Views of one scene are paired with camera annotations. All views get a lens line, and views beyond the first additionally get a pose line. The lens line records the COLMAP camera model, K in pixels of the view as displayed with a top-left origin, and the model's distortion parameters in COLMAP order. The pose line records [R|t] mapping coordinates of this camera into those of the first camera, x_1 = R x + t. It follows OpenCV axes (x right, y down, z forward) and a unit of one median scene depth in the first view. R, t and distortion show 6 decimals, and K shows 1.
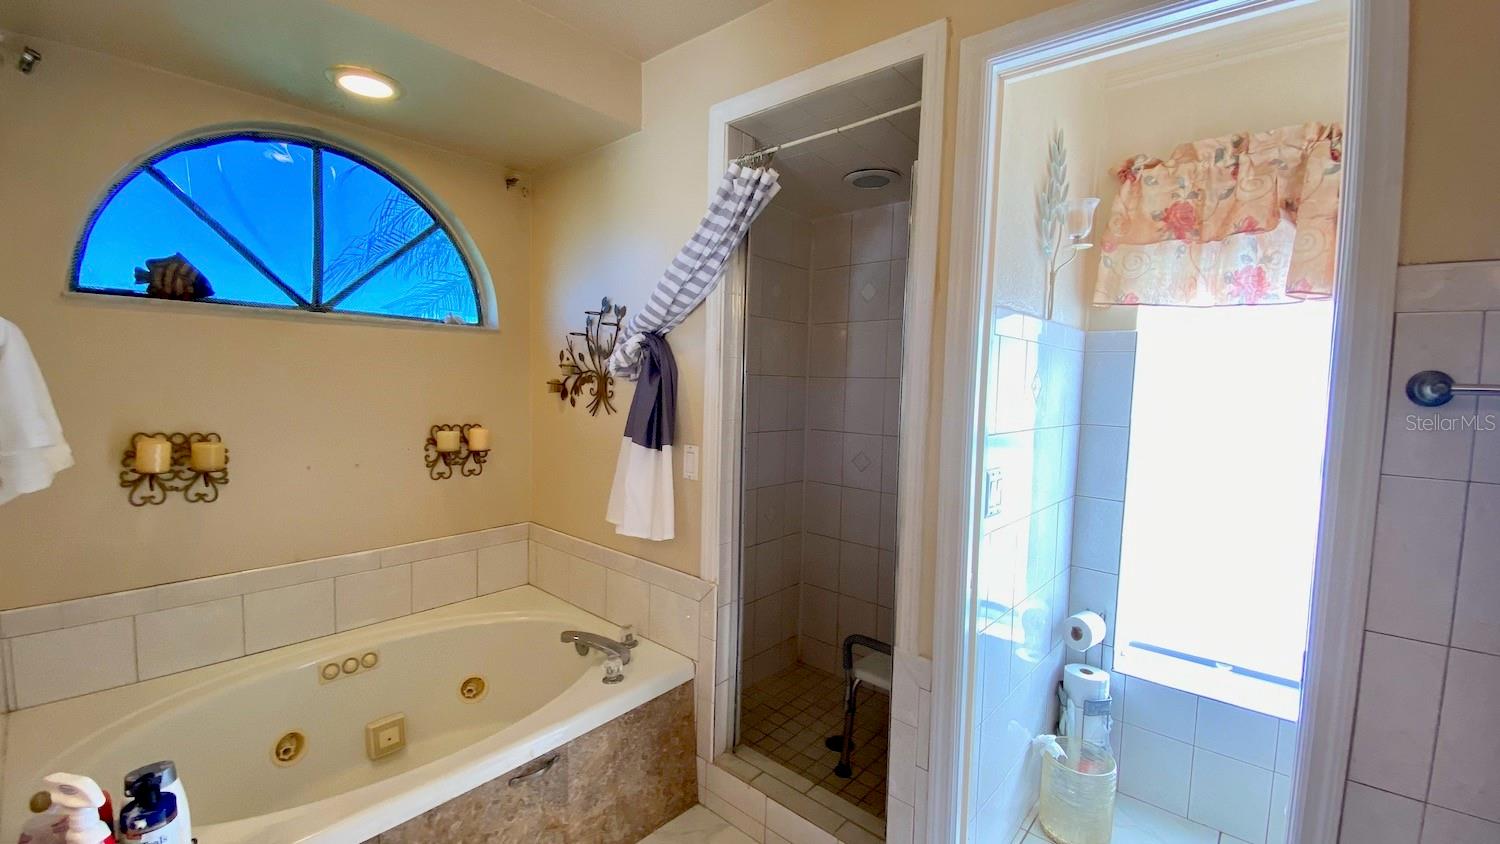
lens RADIAL K [[612.7, 0, 747.0], [0, 612.7, 418.7], [0, 0, 1]] dist [0.014653, -0.017413]
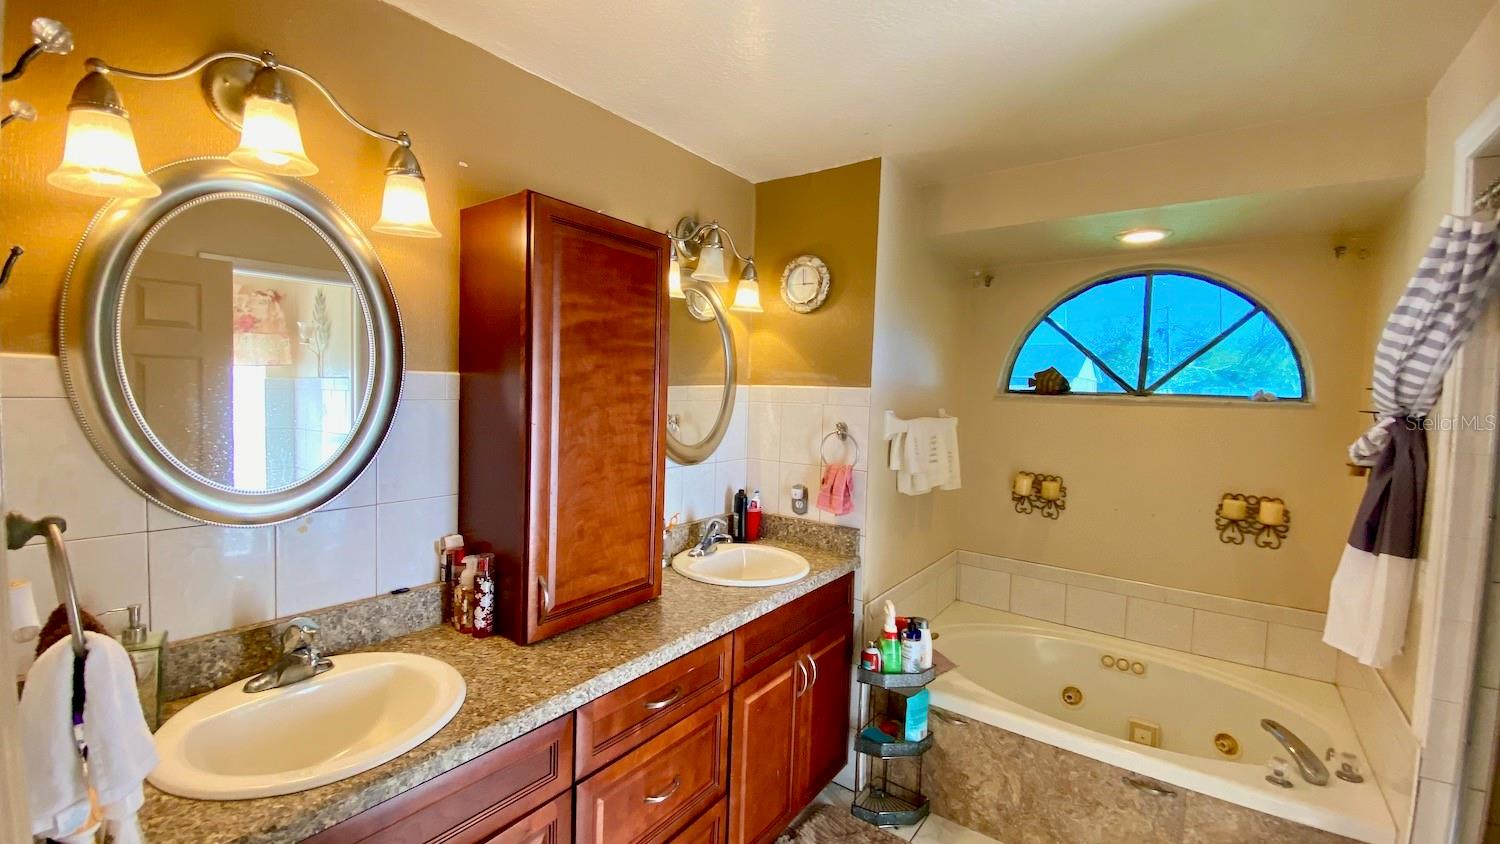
lens RADIAL K [[612.7, 0, 747.0], [0, 612.7, 418.7], [0, 0, 1]] dist [0.014653, -0.017413]
pose [[0.073193, 0.021219, -0.997092, 0.650354], [-0.090408, 0.995798, 0.014555, -0.075178], [0.993212, 0.089080, 0.074804, 0.059838]]
